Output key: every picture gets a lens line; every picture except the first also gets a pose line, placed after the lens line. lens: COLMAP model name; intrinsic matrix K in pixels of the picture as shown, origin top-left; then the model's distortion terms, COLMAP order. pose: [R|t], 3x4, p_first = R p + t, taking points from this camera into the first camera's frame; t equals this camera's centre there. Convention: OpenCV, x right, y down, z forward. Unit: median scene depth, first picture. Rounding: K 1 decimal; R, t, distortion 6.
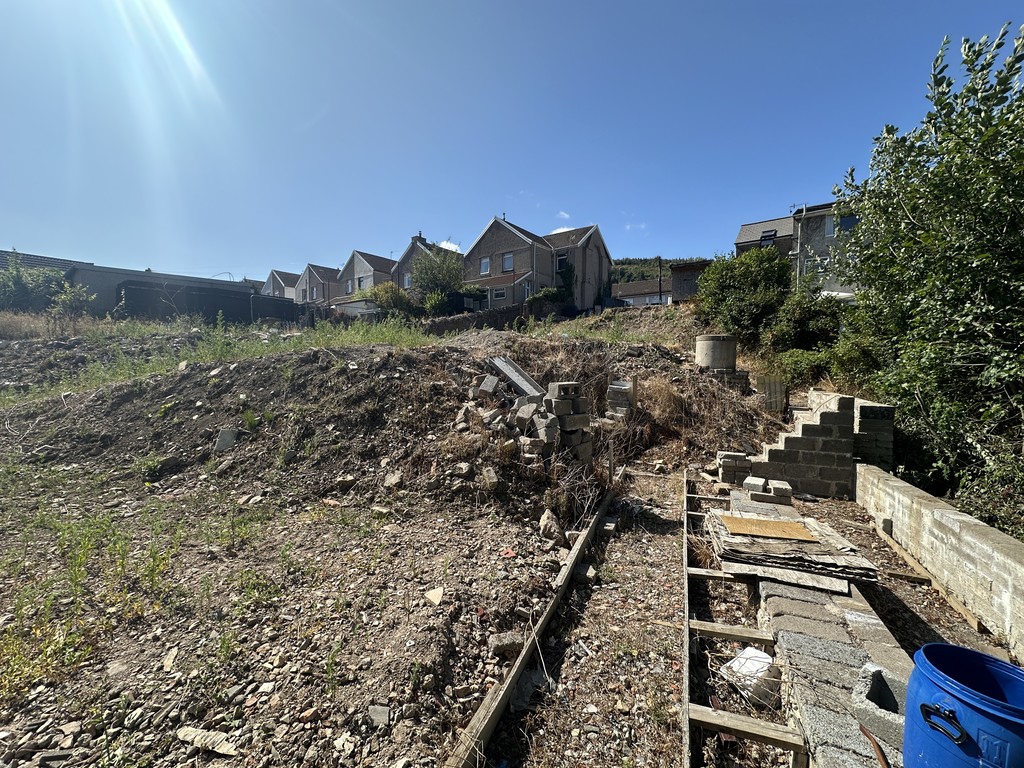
lens RADIAL K [[409.2, 0, 510.4], [0, 409.2, 382.6], [0, 0, 1]] dist [-0.000021, 0.000122]
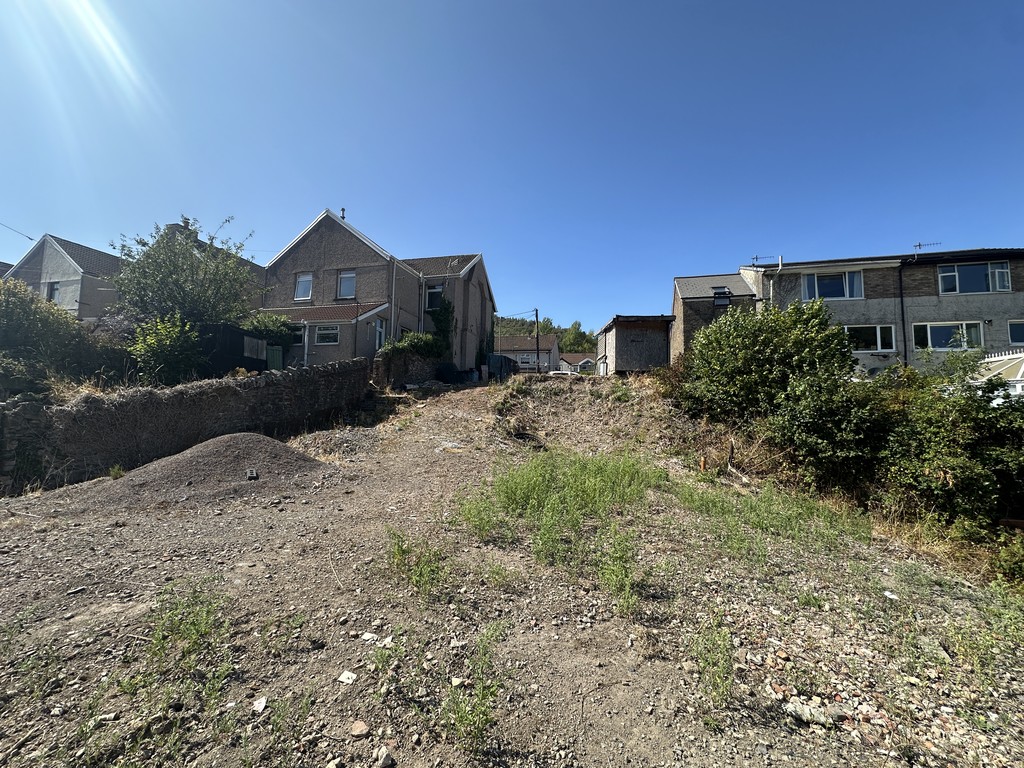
lens RADIAL K [[409.2, 0, 513.2], [0, 409.2, 379.0], [0, 0, 1]] dist [-0.000021, 0.000122]
pose [[0.921223, 0.049765, 0.385838, -0.005522], [-0.001151, 0.992129, -0.125217, -0.083976], [-0.389032, 0.114909, 0.914029, 0.376249]]
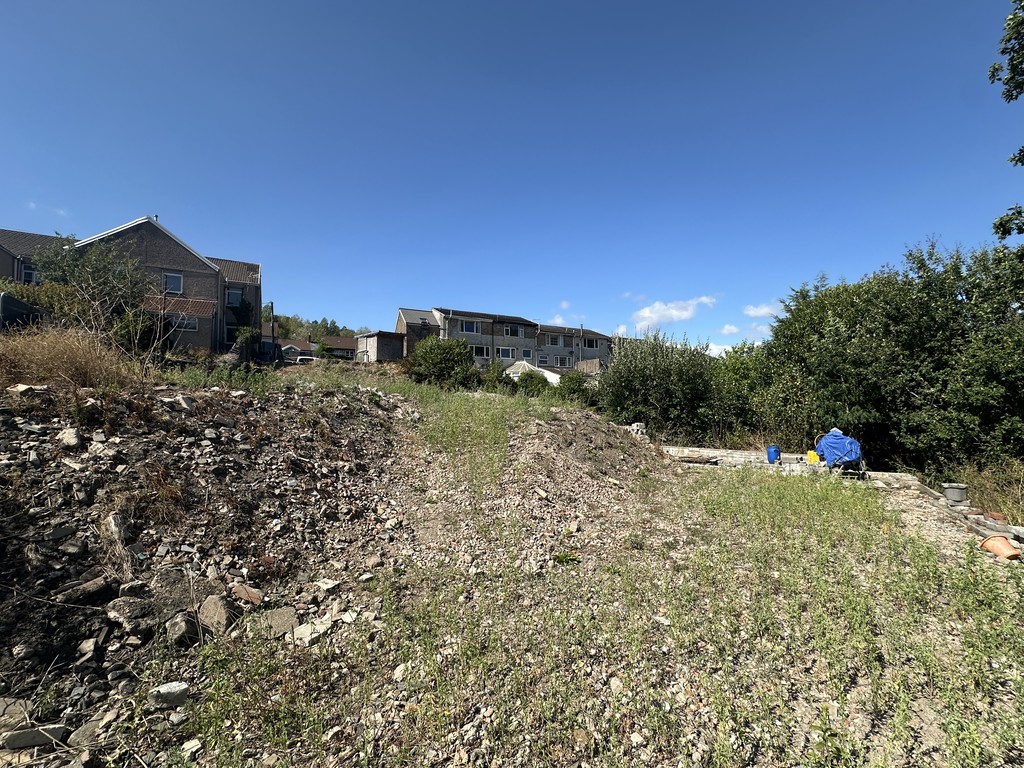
lens RADIAL K [[409.2, 0, 512.8], [0, 409.2, 387.5], [0, 0, 1]] dist [-0.000021, 0.000122]
pose [[0.400523, 0.037328, 0.915526, -0.441271], [0.045901, 0.997098, -0.060735, -0.019972], [-0.915136, 0.066350, 0.397648, 0.120729]]
